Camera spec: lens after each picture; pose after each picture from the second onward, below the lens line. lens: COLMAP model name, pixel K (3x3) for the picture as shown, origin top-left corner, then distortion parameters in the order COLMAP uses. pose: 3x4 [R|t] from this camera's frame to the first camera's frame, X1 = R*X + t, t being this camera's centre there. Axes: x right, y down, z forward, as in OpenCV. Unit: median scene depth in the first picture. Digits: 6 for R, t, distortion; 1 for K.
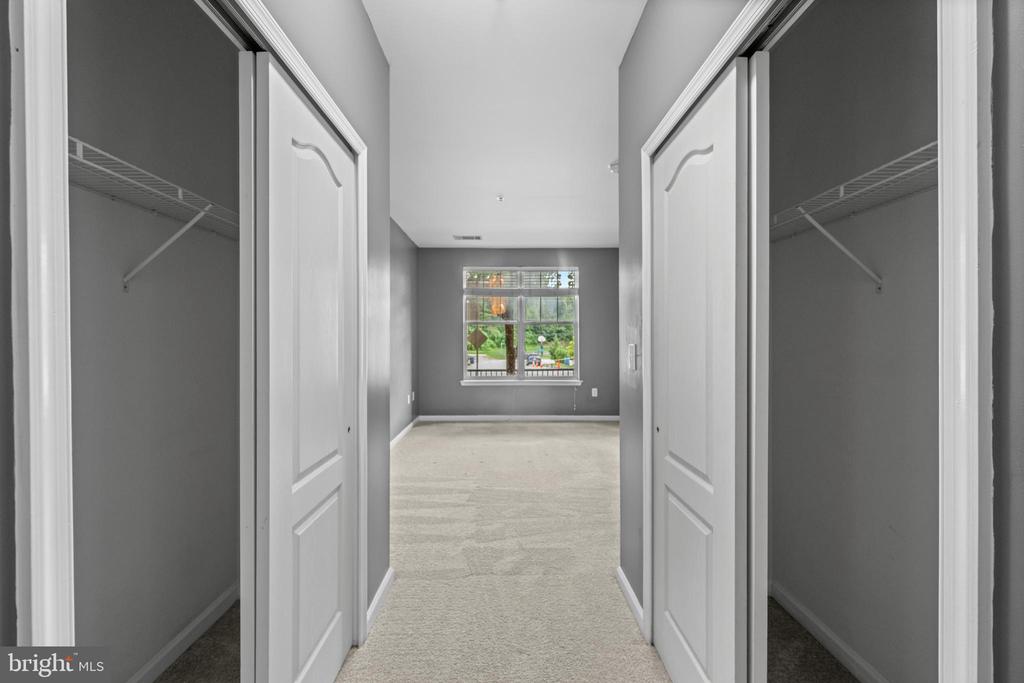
lens RADIAL K [[409.1, 0, 510.1], [0, 409.1, 343.0], [0, 0, 1]] dist [0.008358, -0.001110]
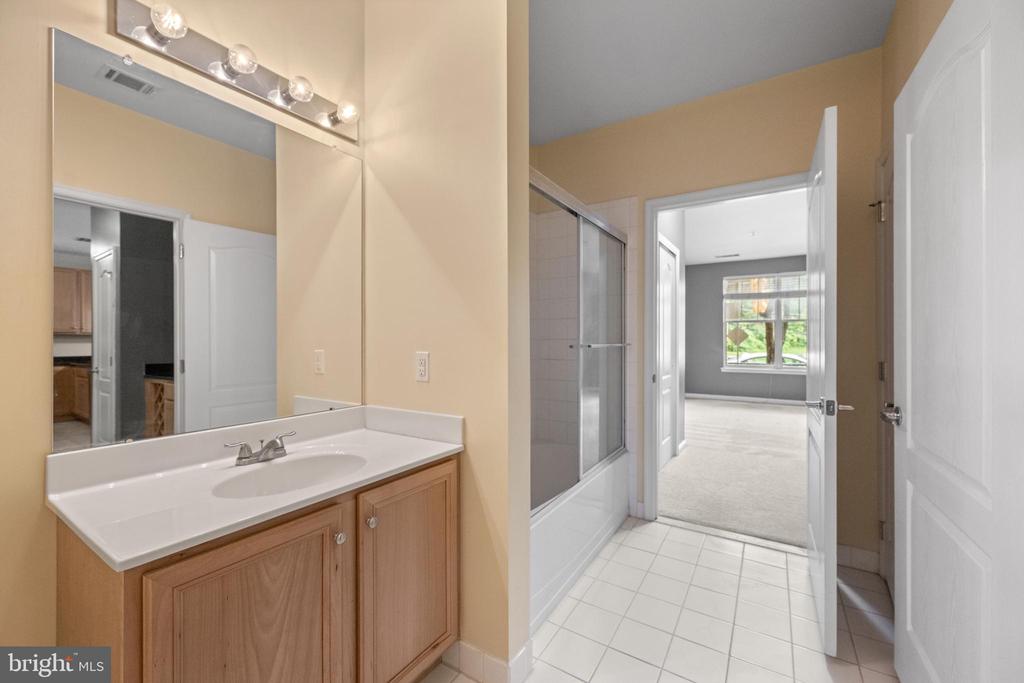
lens RADIAL K [[409.1, 0, 504.9], [0, 409.1, 346.8], [0, 0, 1]] dist [0.008358, -0.001110]
pose [[0.824216, 0.000817, -0.566274, 0.044187], [0.002263, 0.999986, 0.004736, 0.020312], [0.566270, -0.005184, 0.824203, -0.404215]]
